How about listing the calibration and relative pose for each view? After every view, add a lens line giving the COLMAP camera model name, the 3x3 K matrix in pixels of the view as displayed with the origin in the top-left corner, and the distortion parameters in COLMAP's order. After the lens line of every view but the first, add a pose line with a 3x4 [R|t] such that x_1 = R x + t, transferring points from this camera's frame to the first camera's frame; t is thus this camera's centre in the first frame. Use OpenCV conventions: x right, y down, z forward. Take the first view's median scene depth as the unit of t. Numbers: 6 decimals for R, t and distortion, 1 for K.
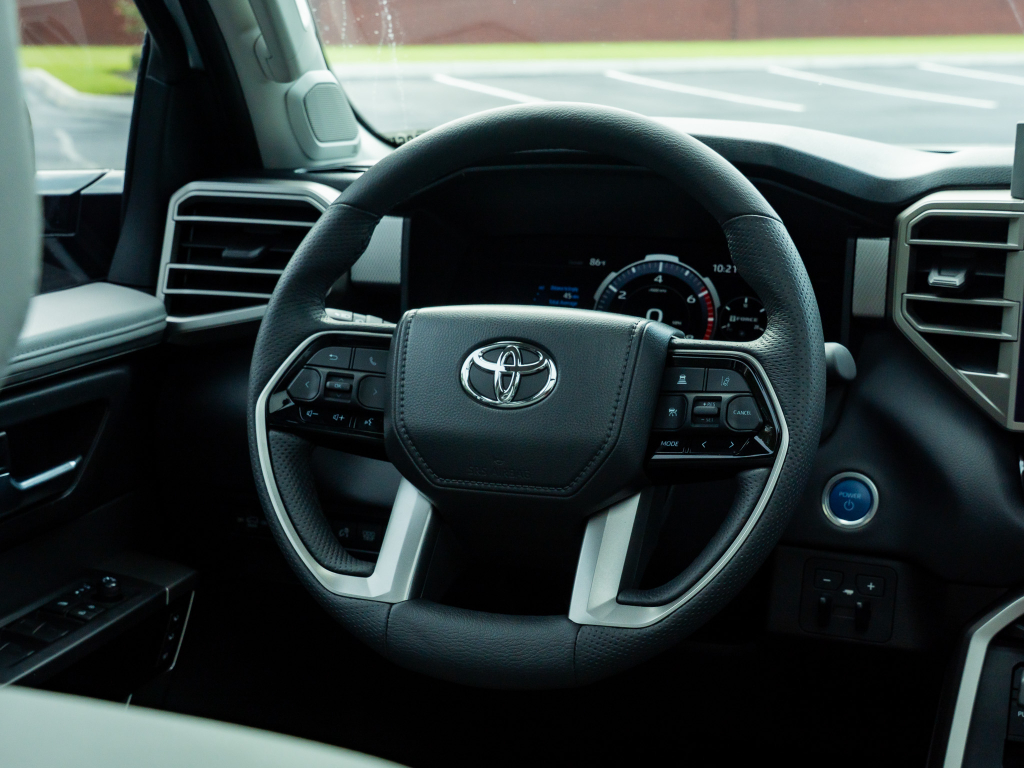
lens RADIAL K [[1936.5, 0, 512.0], [0, 1936.5, 384.0], [0, 0, 1]] dist [-0.636426, -0.076475]
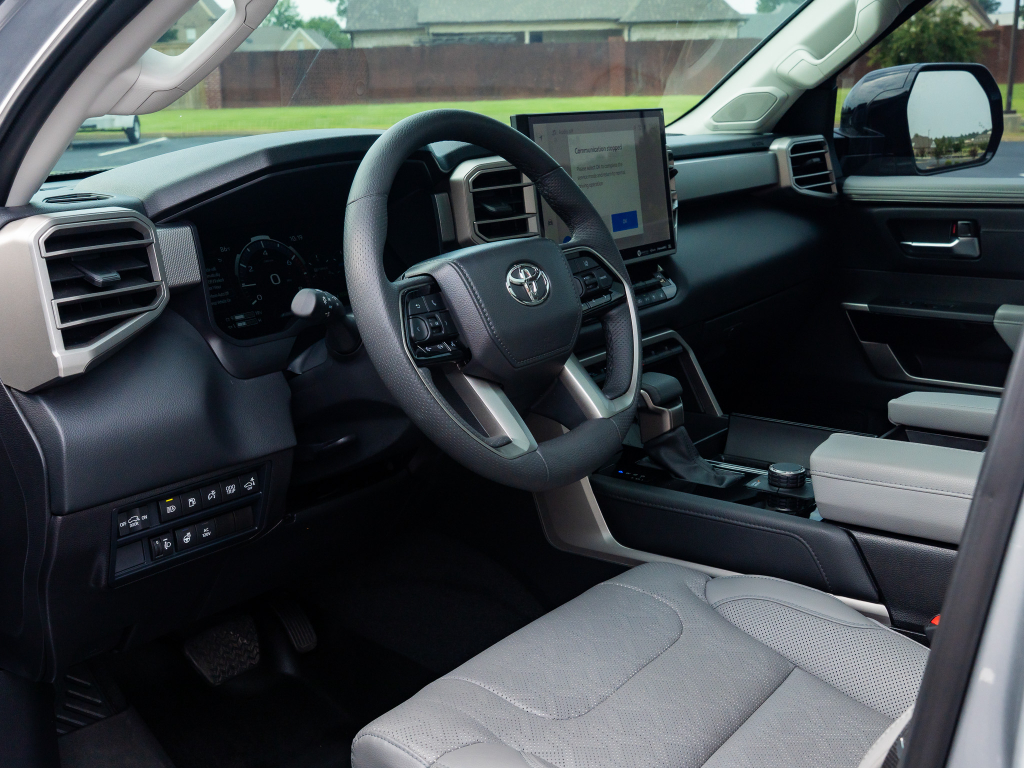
lens RADIAL K [[1220.9, 0, 490.5], [0, 1220.9, 388.4], [0, 0, 1]] dist [-0.009639, 0.046535]
pose [[0.293305, -0.230965, 0.927700, -0.893882], [0.216981, 0.961137, 0.170688, -0.093226], [-0.931070, 0.151230, 0.332022, 0.694670]]
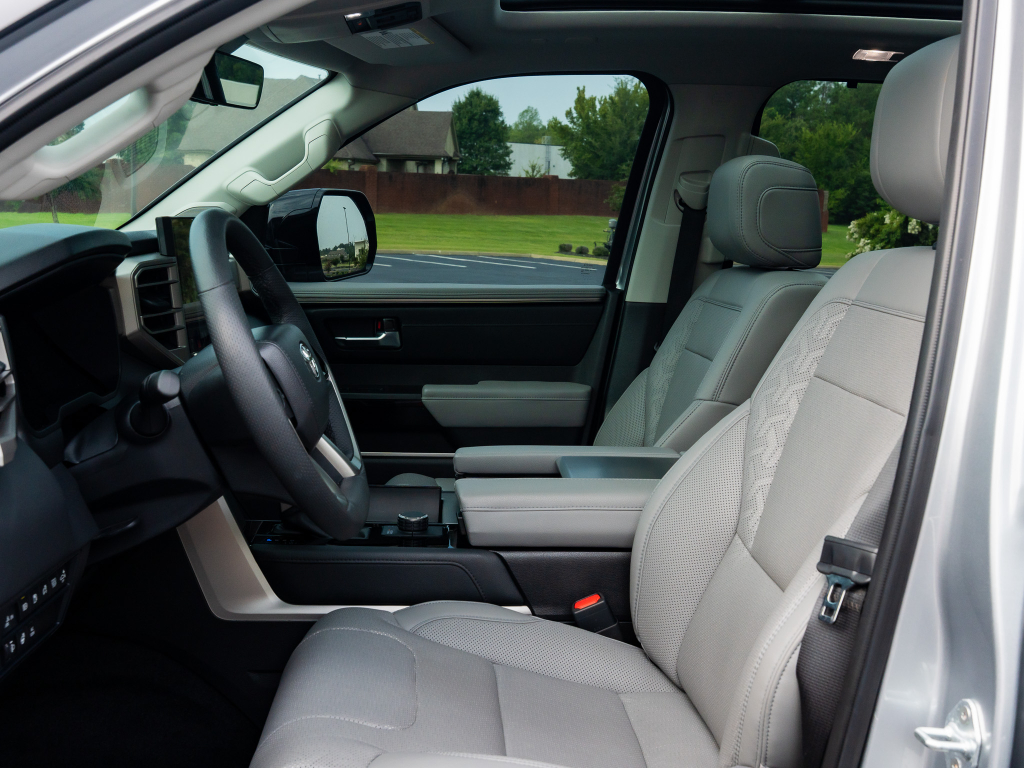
lens RADIAL K [[1220.9, 0, 490.5], [0, 1220.9, 388.4], [0, 0, 1]] dist [-0.009639, 0.046535]
pose [[-0.372588, -0.138988, 0.917529, -1.044100], [0.168030, 0.962274, 0.213999, -0.184216], [-0.912658, 0.233906, -0.335178, 1.182341]]
